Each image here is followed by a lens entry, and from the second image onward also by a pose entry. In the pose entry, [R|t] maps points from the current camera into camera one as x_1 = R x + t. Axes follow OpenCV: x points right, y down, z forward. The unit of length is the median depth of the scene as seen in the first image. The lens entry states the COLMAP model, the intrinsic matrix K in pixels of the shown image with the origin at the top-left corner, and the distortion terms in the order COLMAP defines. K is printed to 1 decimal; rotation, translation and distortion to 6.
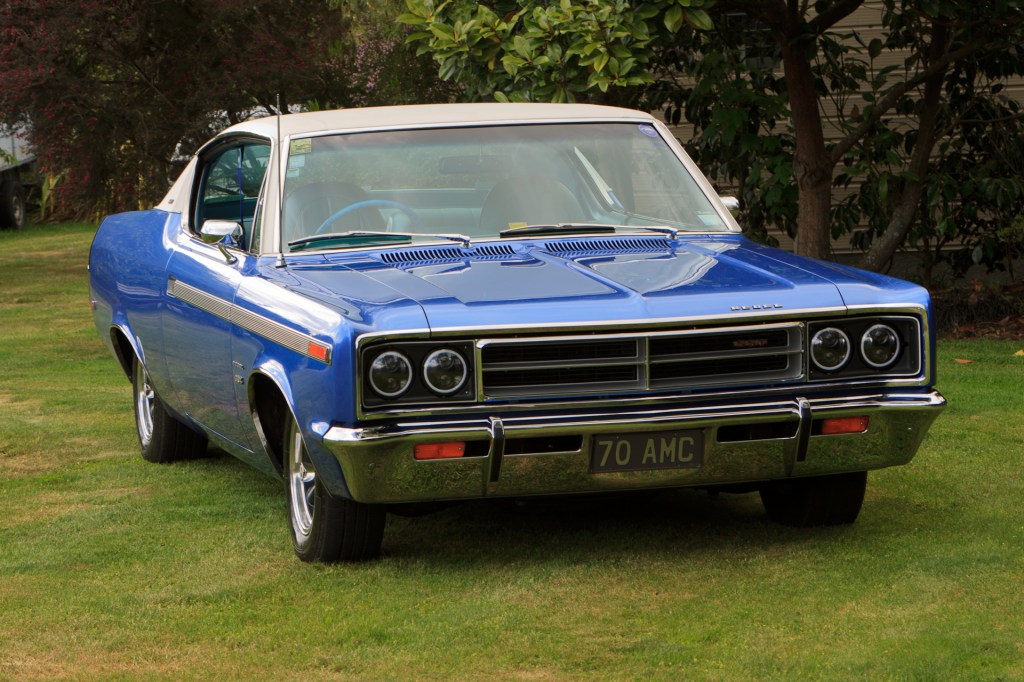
lens RADIAL K [[3397.9, 0, 504.5], [0, 3397.9, 333.2], [0, 0, 1]] dist [0.053351, 0.000000]
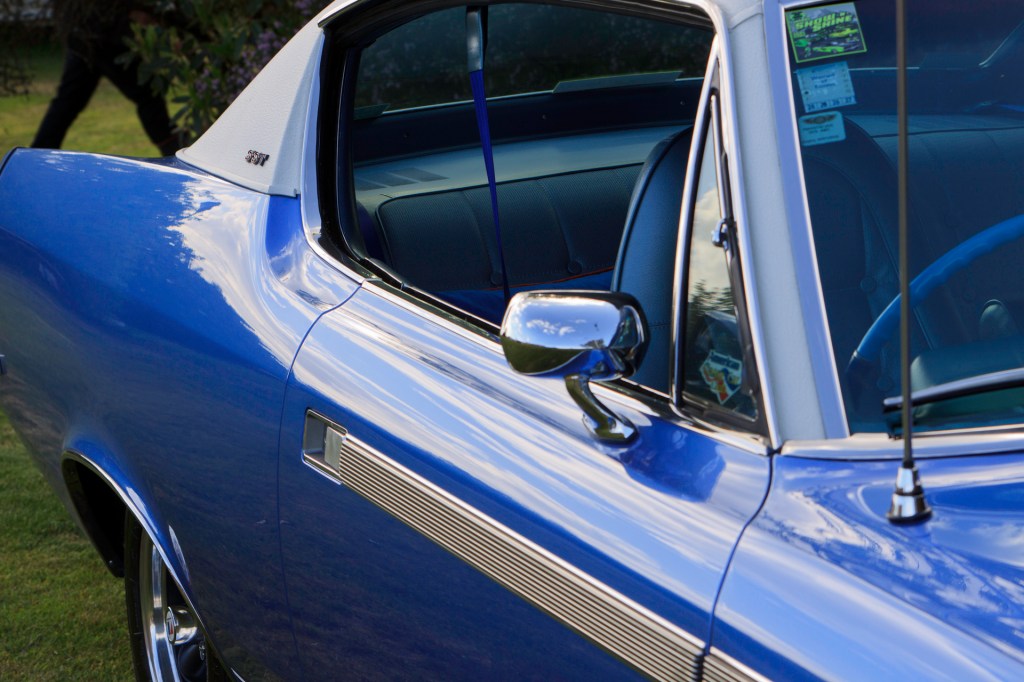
lens RADIAL K [[3397.9, 0, 507.0], [0, 3397.9, 344.7], [0, 0, 1]] dist [0.053351, 0.000000]
pose [[0.996209, -0.035229, 0.079543, -0.126869], [0.028668, 0.996206, 0.082167, -0.060052], [-0.082136, -0.079575, 0.993439, 0.801228]]
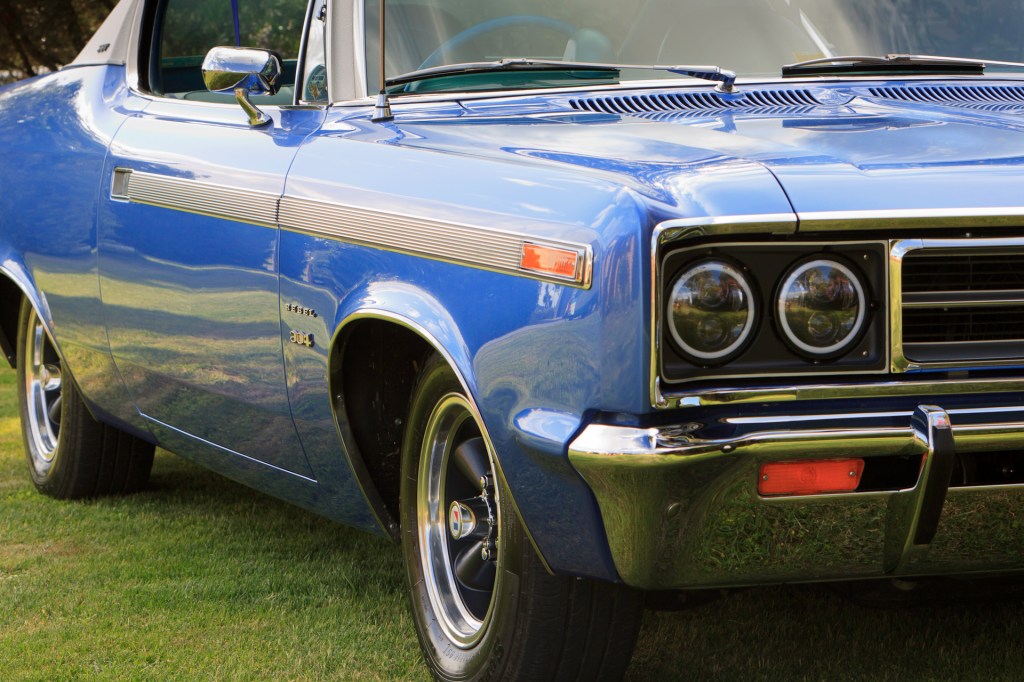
lens RADIAL K [[3397.9, 0, 518.7], [0, 3397.9, 338.9], [0, 0, 1]] dist [0.053351, 0.000000]
pose [[0.996358, 0.007167, 0.084971, -0.095919], [-0.006450, 0.999941, -0.008716, 0.019351], [-0.085028, 0.008136, 0.996345, 0.524373]]
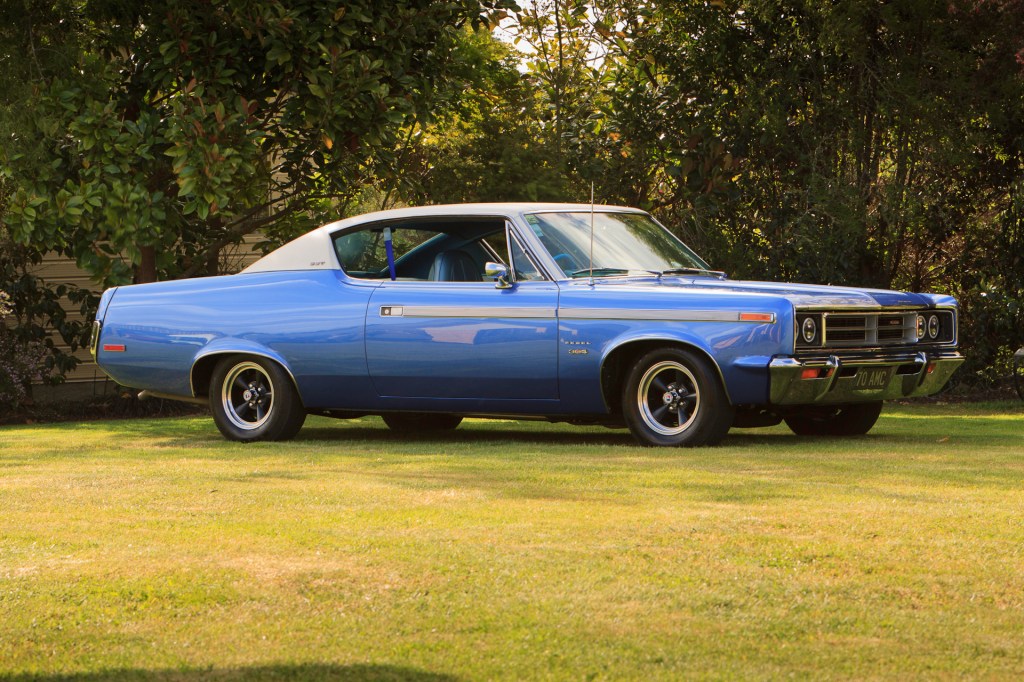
lens RADIAL K [[3397.9, 0, 511.8], [0, 3397.9, 339.9], [0, 0, 1]] dist [0.053351, 0.000000]
pose [[0.778789, 0.015918, 0.627084, -1.235072], [0.038812, 0.996540, -0.073498, 0.138812], [-0.626084, 0.081578, 0.775477, -0.289304]]
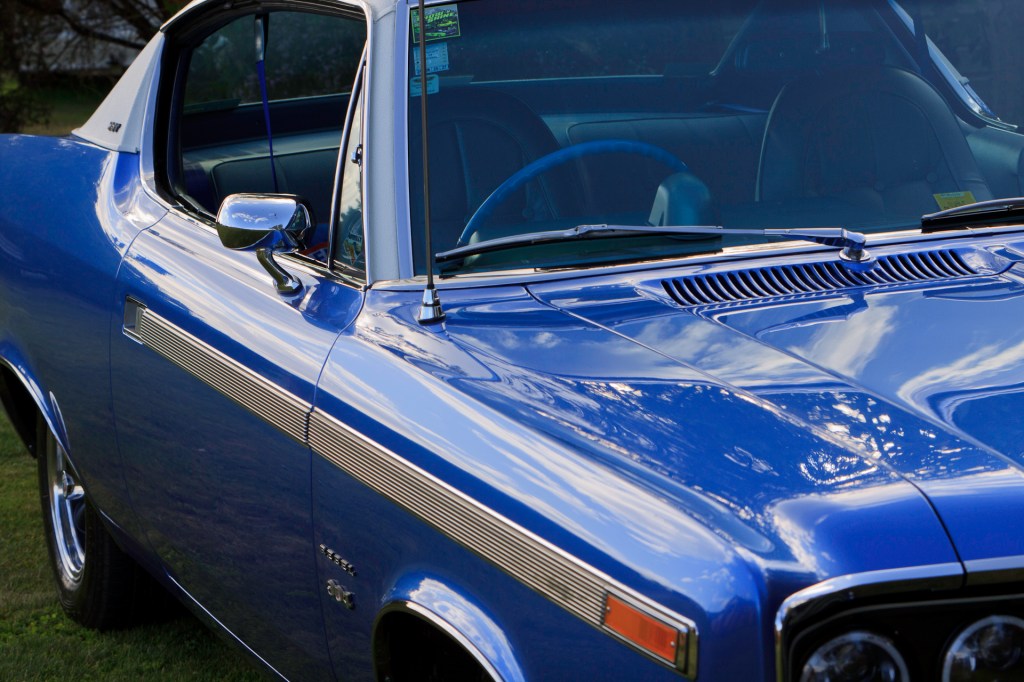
lens RADIAL K [[3397.9, 0, 514.8], [0, 3397.9, 342.4], [0, 0, 1]] dist [0.053351, 0.000000]
pose [[0.998222, -0.025849, 0.053709, -0.084410], [0.022537, 0.997859, 0.061392, -0.045801], [-0.055181, -0.060073, 0.996668, 0.629623]]
